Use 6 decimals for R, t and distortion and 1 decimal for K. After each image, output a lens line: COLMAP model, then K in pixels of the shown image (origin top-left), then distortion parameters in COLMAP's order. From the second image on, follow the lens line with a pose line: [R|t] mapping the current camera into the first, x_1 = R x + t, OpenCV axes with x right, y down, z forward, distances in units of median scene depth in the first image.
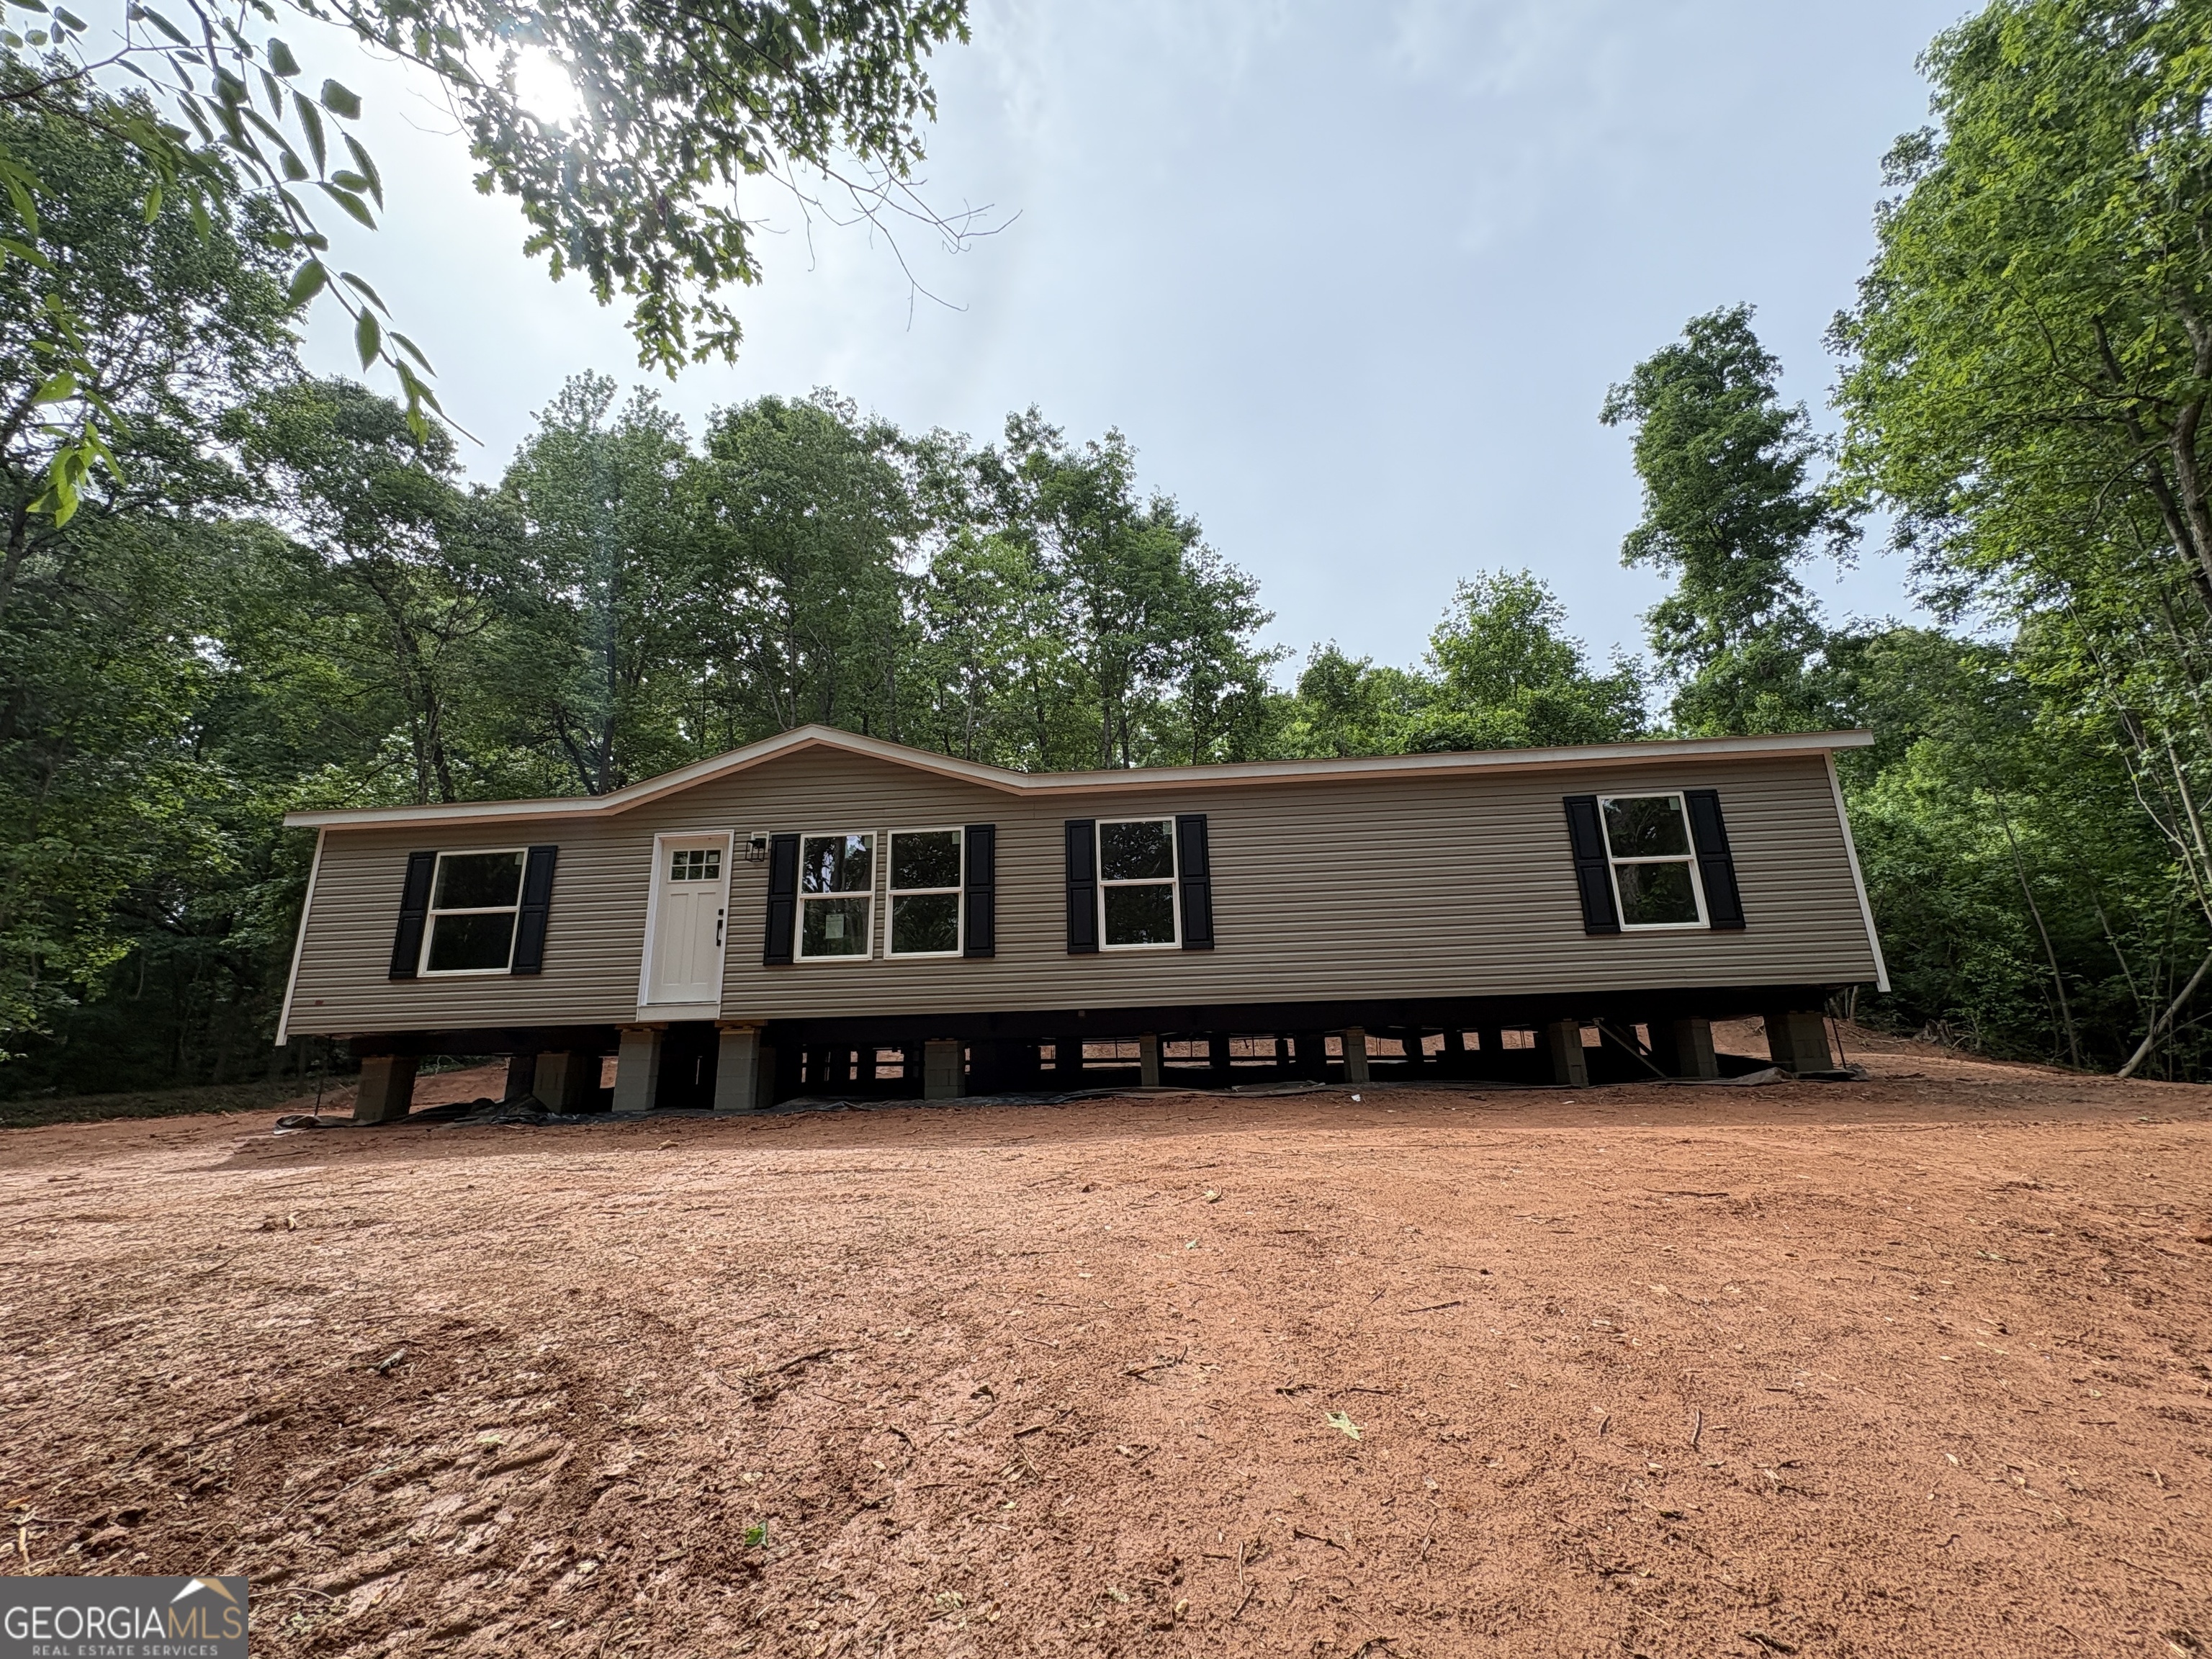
lens RADIAL K [[884.5, 0, 1104.8], [0, 884.5, 823.2], [0, 0, 1]] dist [0.003663, 0.000084]
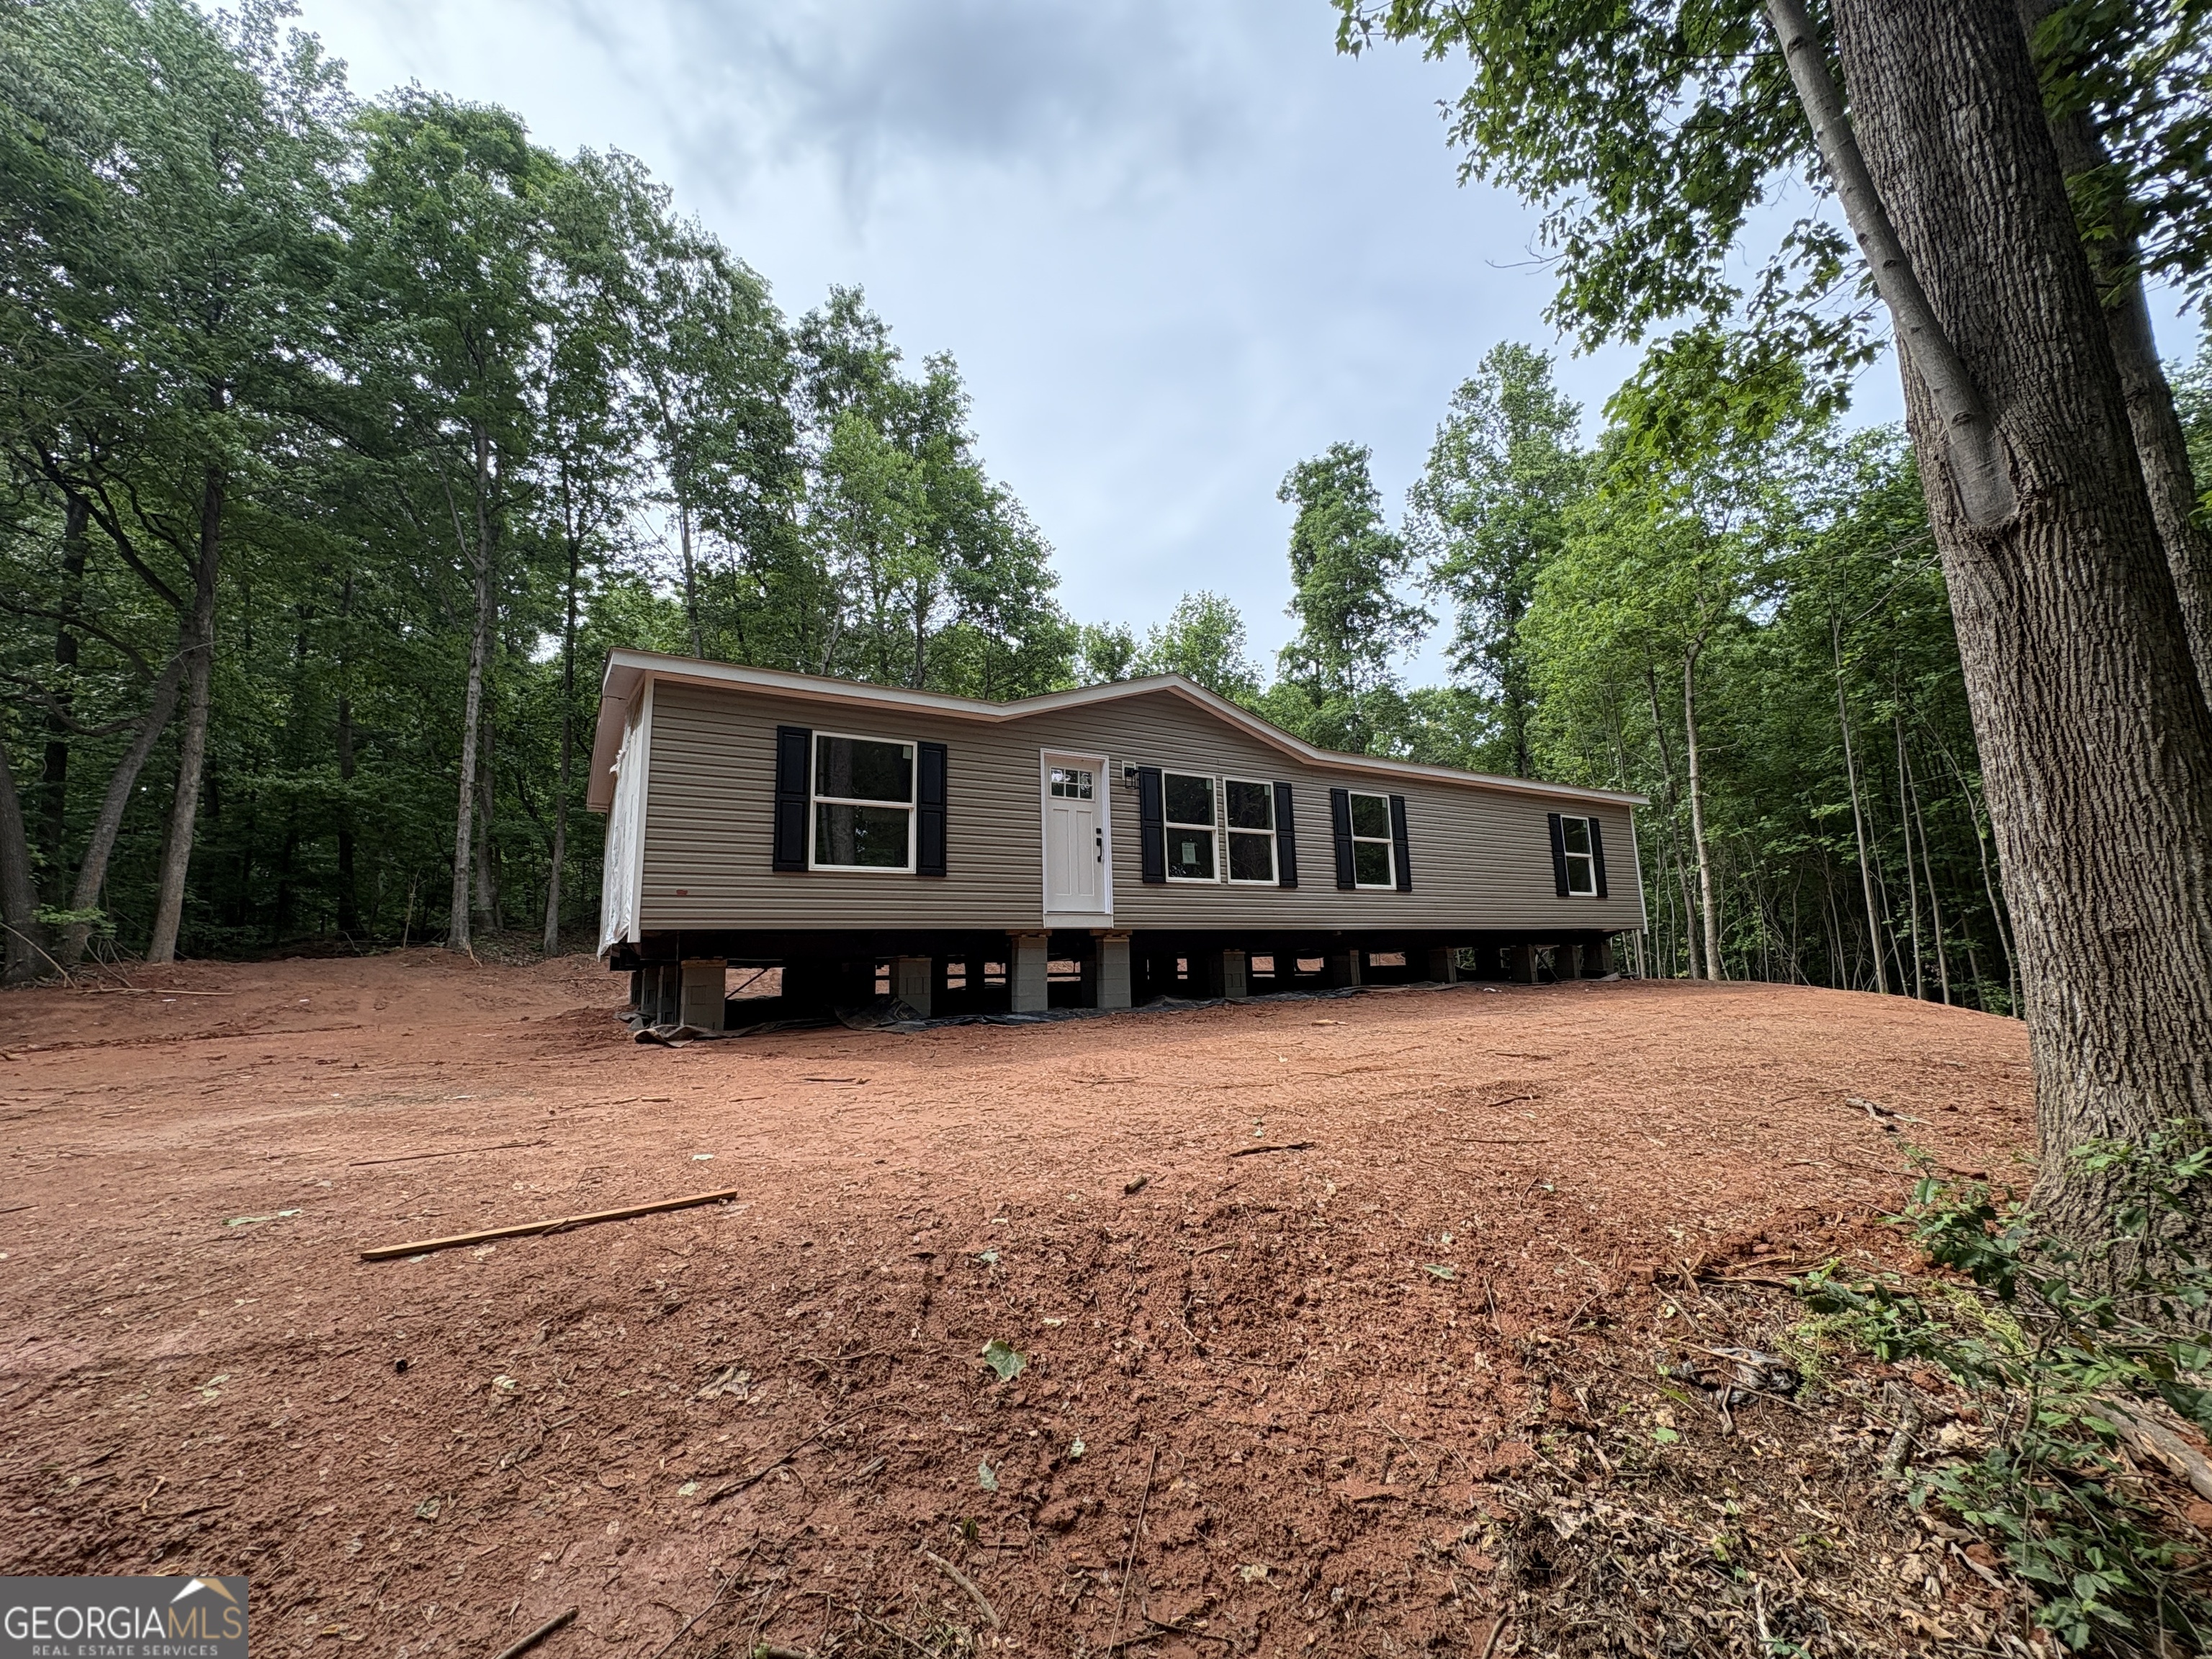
lens RADIAL K [[884.5, 0, 1100.0], [0, 884.5, 814.5], [0, 0, 1]] dist [0.003663, 0.000084]
pose [[0.809484, 0.105440, 0.577597, -1.074665], [-0.144134, 0.989327, 0.021398, 0.057937], [-0.569176, -0.100573, 0.816041, 0.118782]]
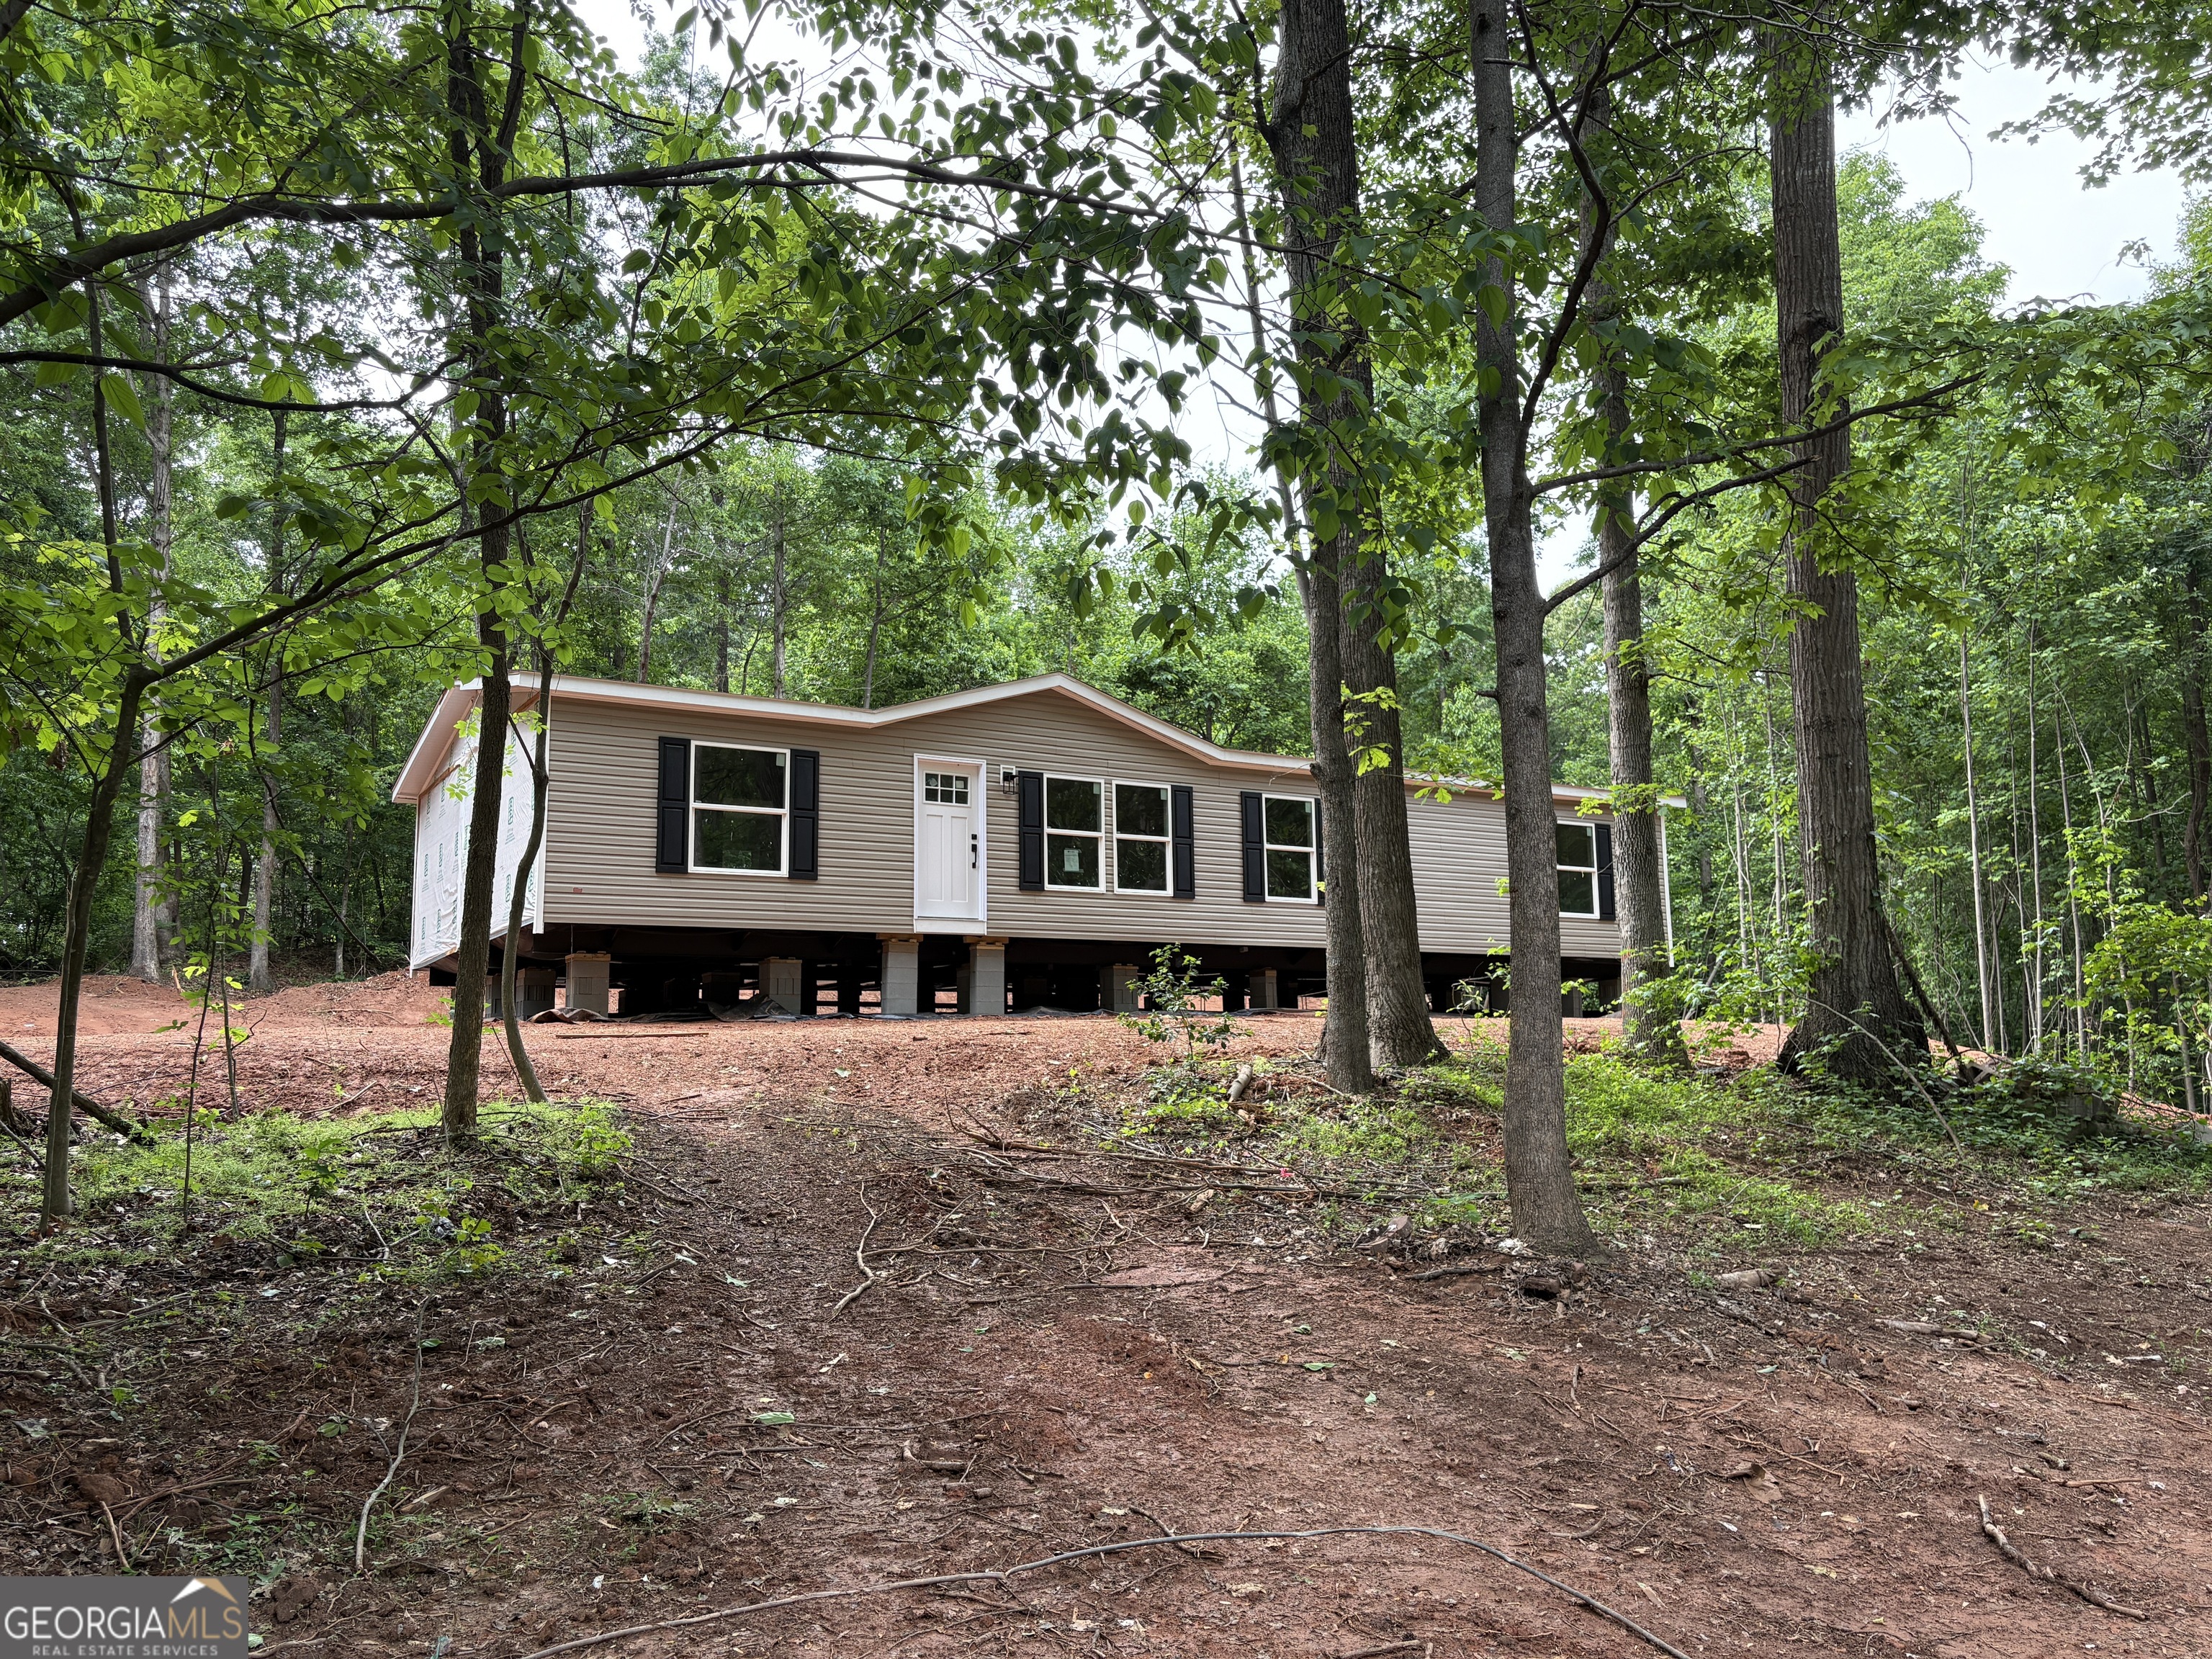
lens RADIAL K [[1635.4, 0, 1117.5], [0, 1635.4, 851.3], [0, 0, 1]] dist [0.085408, -0.000715]
pose [[0.801800, 0.092920, 0.590325, -1.475755], [-0.158086, 0.985626, 0.059575, -0.027329], [-0.576304, -0.141090, 0.804964, -0.696706]]
